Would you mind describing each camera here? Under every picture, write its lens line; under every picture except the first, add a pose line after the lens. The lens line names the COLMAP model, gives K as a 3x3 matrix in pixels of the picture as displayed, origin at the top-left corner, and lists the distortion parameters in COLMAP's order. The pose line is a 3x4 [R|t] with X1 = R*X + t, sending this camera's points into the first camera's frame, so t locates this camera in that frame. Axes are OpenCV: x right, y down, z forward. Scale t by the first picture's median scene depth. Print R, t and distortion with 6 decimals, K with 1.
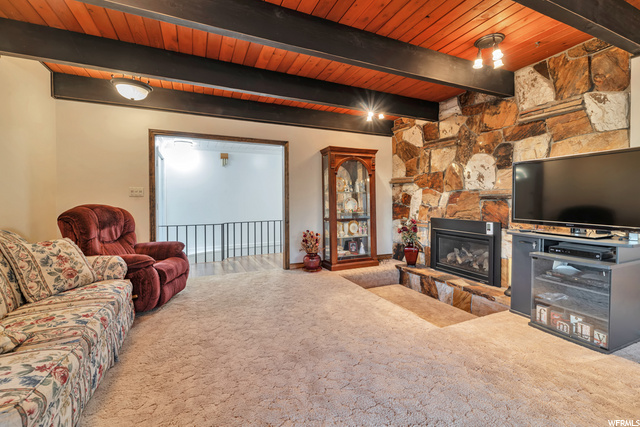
lens RADIAL K [[280.8, 0, 320.0], [0, 280.8, 213.5], [0, 0, 1]] dist [0.000938, 0.000108]
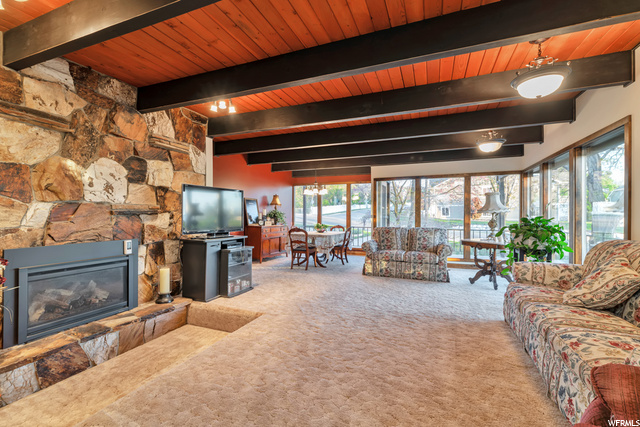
lens RADIAL K [[280.8, 0, 320.0], [0, 280.8, 213.5], [0, 0, 1]] dist [0.000938, 0.000108]
pose [[-0.682655, -0.001451, 0.730740, -0.446187], [0.025042, 0.999364, 0.025378, -0.058902], [-0.730312, 0.035624, -0.682184, 1.105851]]
